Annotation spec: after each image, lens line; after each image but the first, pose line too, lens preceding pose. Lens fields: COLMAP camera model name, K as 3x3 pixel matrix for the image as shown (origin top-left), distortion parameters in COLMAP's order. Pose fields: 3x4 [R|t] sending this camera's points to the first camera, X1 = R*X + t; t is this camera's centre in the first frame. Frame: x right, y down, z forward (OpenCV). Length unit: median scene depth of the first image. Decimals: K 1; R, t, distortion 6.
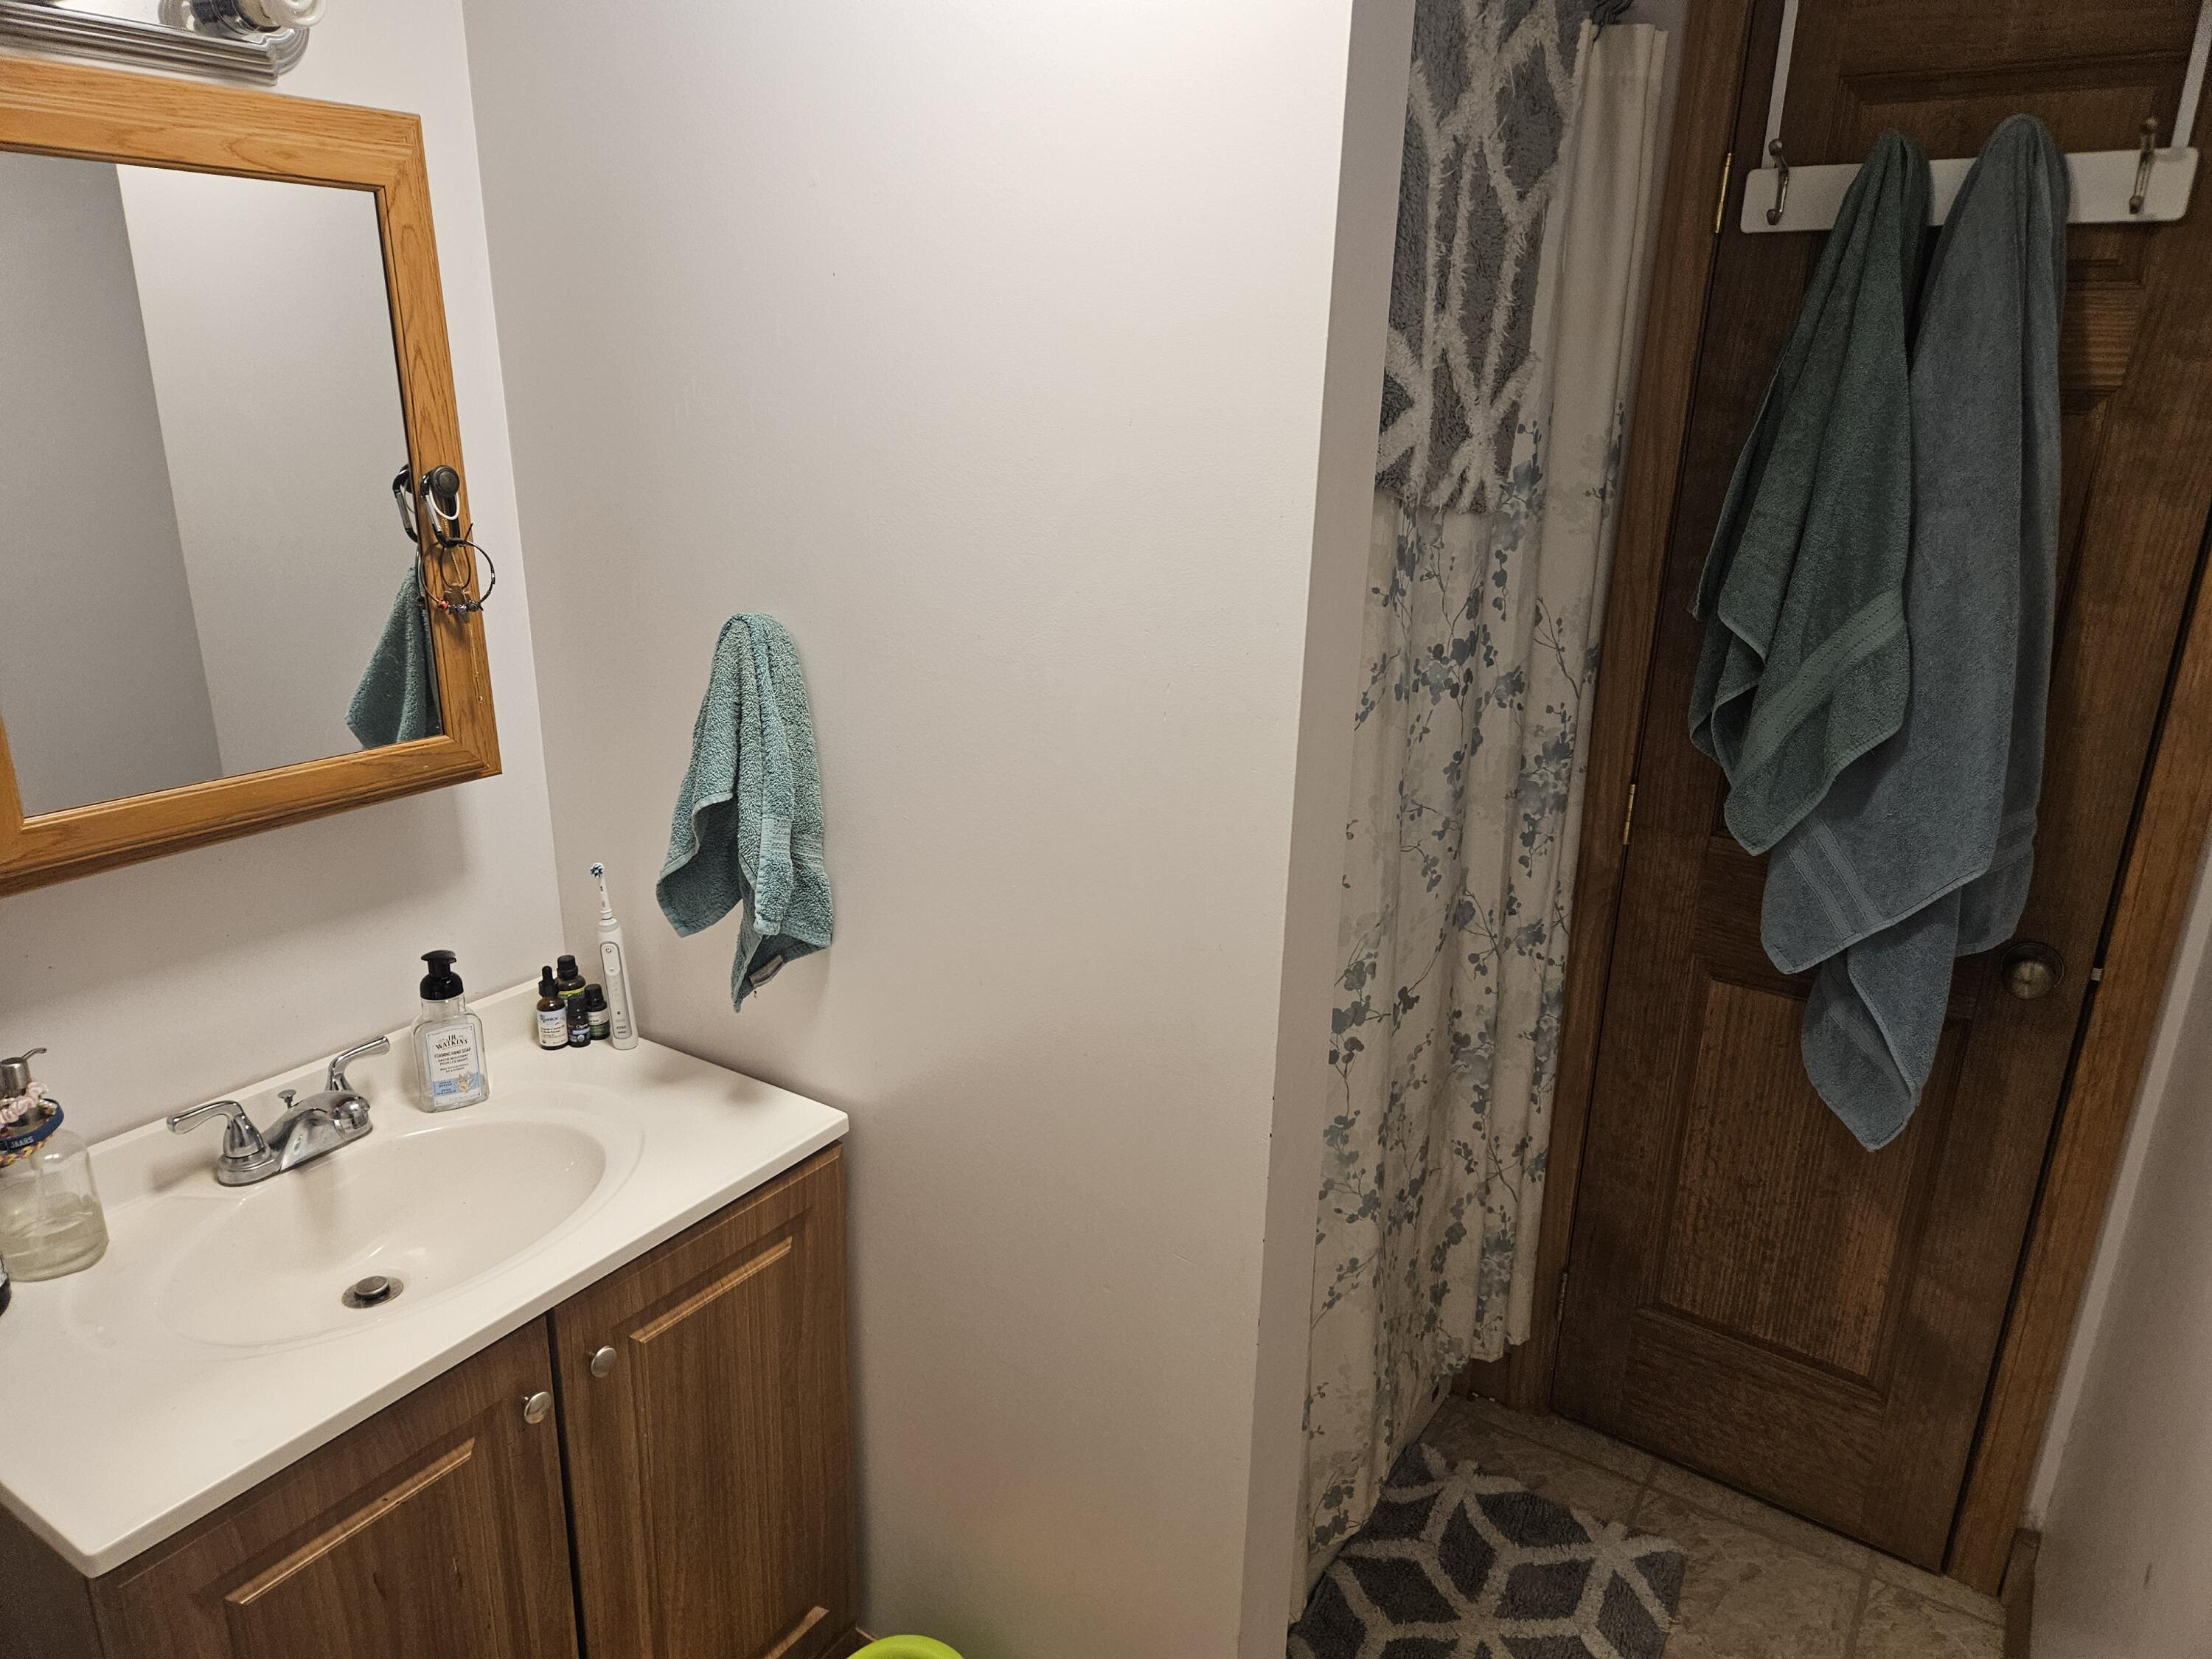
lens RADIAL K [[1496.4, 0, 1103.8], [0, 1496.4, 863.1], [0, 0, 1]] dist [0.071274, -0.068126]
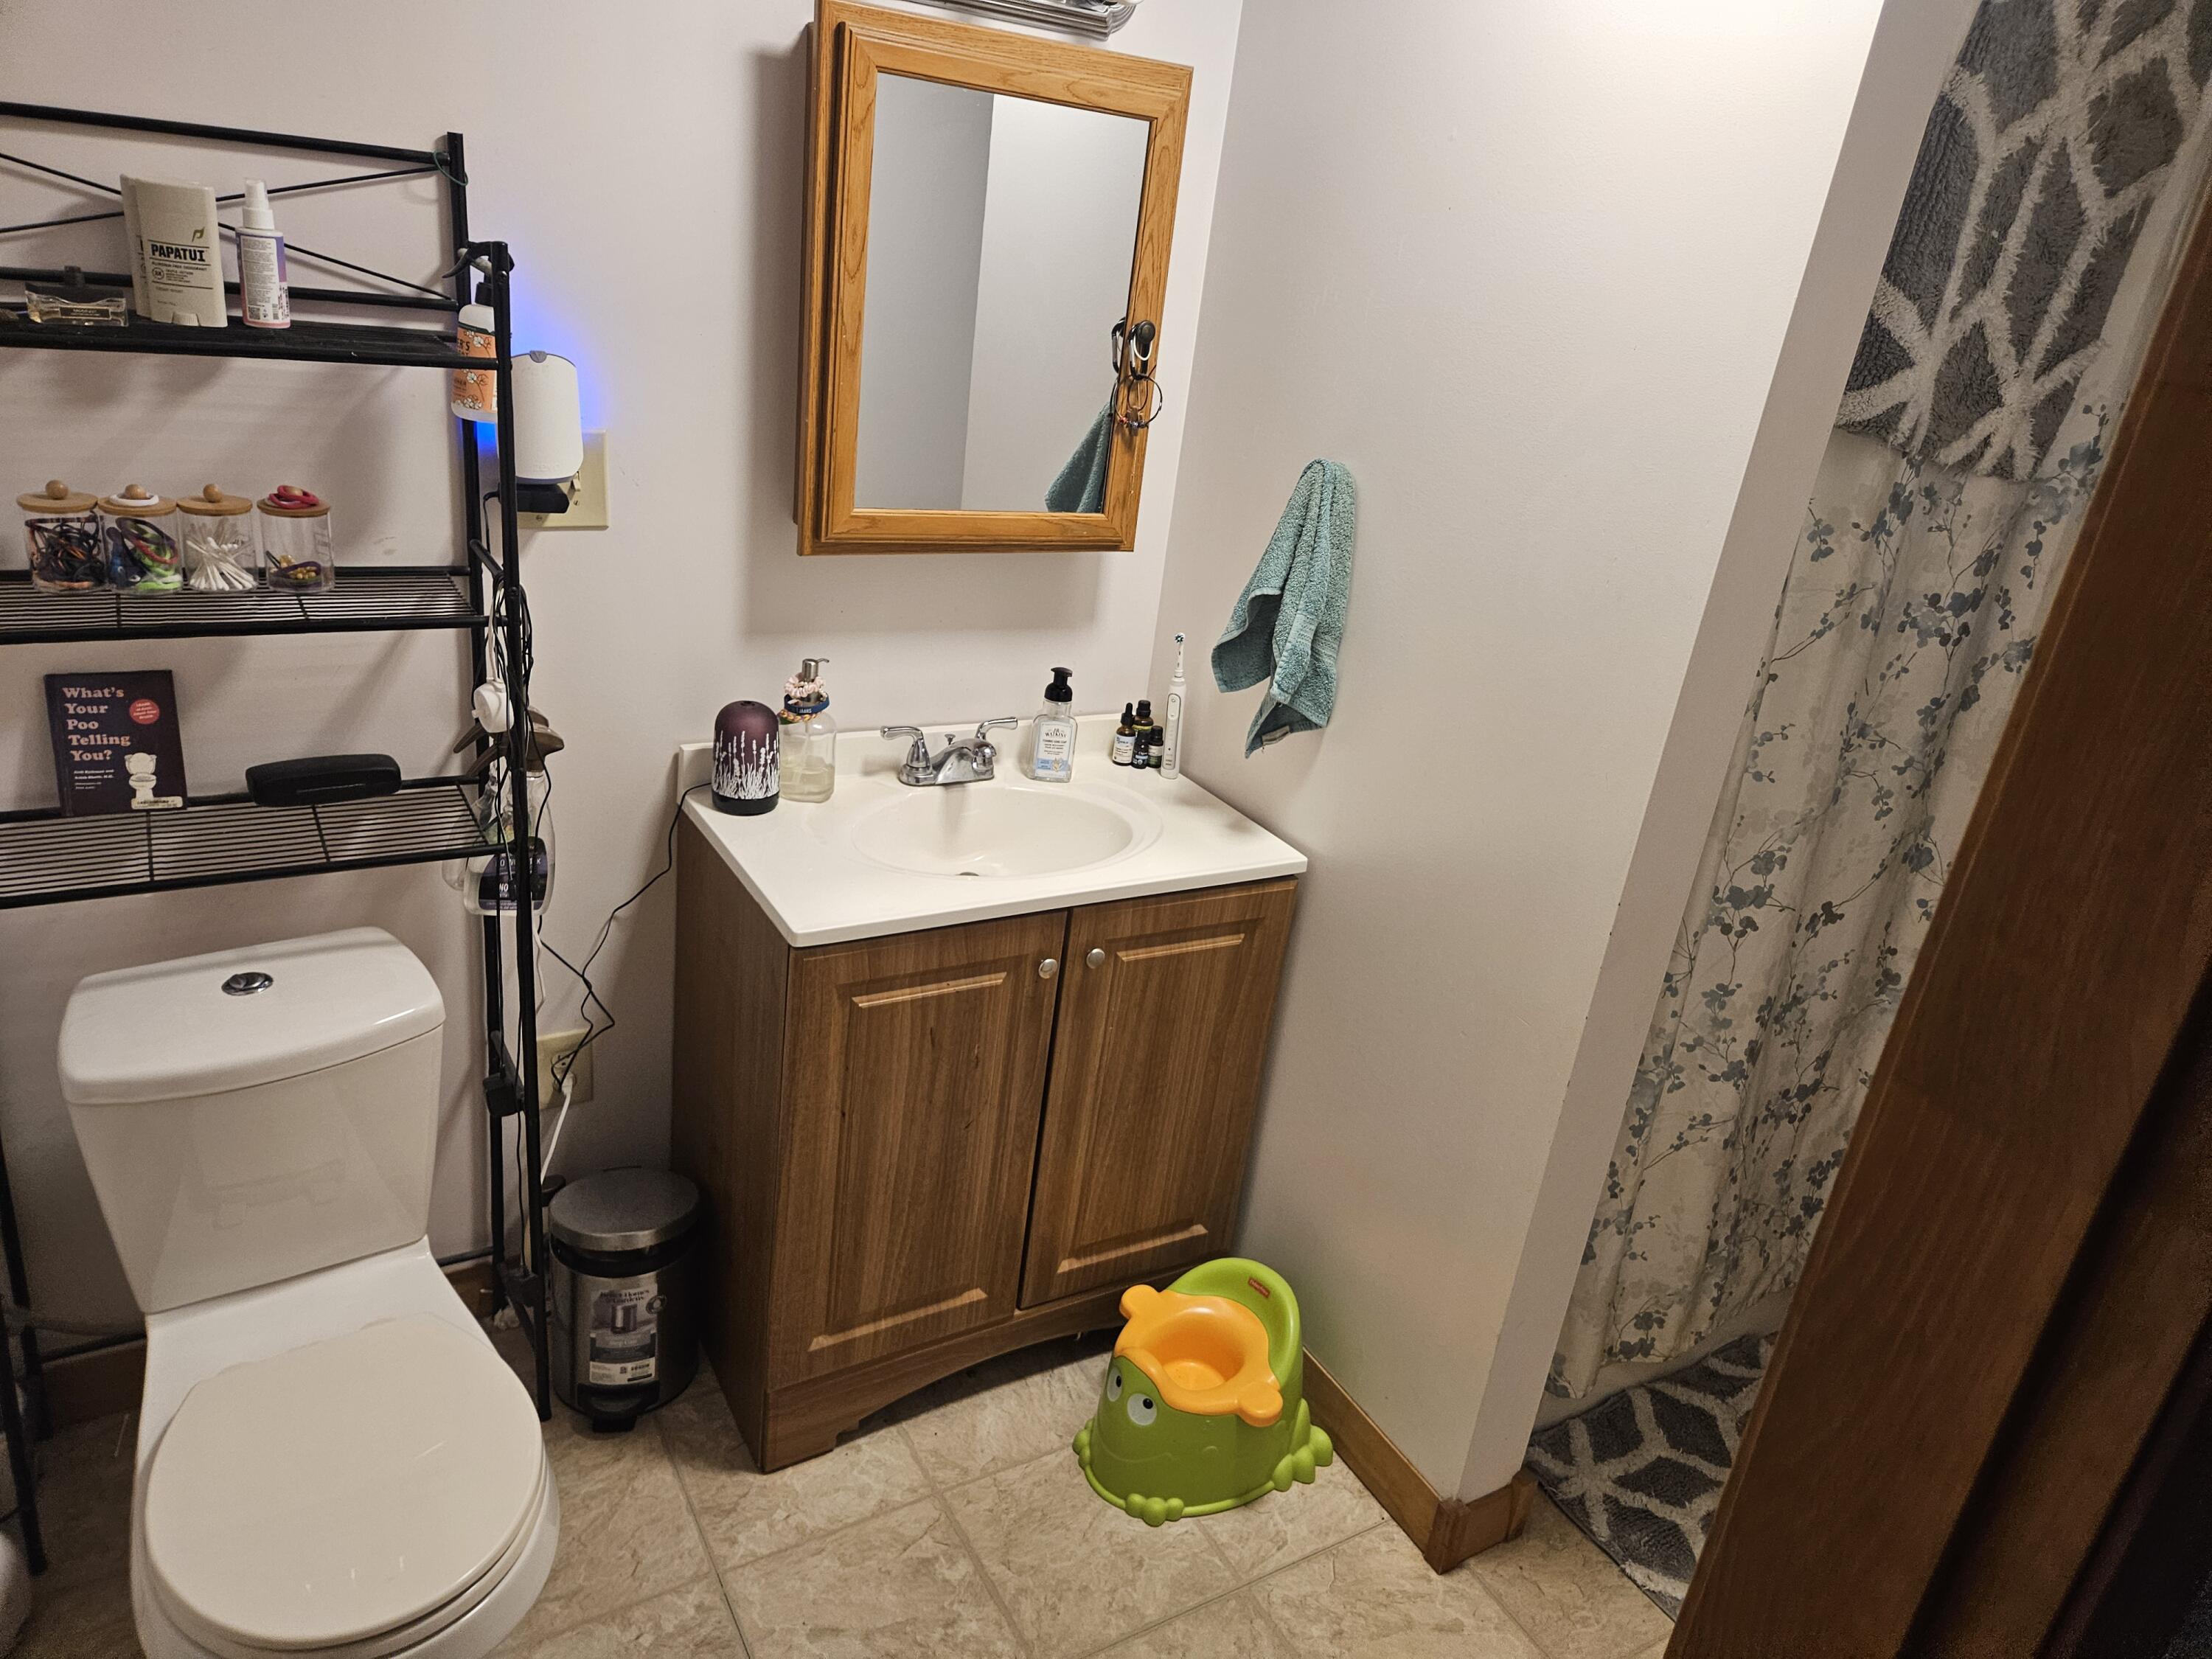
lens RADIAL K [[1523.0, 0, 1106.0], [0, 1523.0, 829.5], [0, 0, 1]] dist [0.079659, -0.070686]
pose [[0.892553, 0.250581, -0.374910, 0.164544], [-0.239294, 0.967872, 0.077213, 0.084842], [0.382213, 0.020797, 0.923840, -0.288930]]
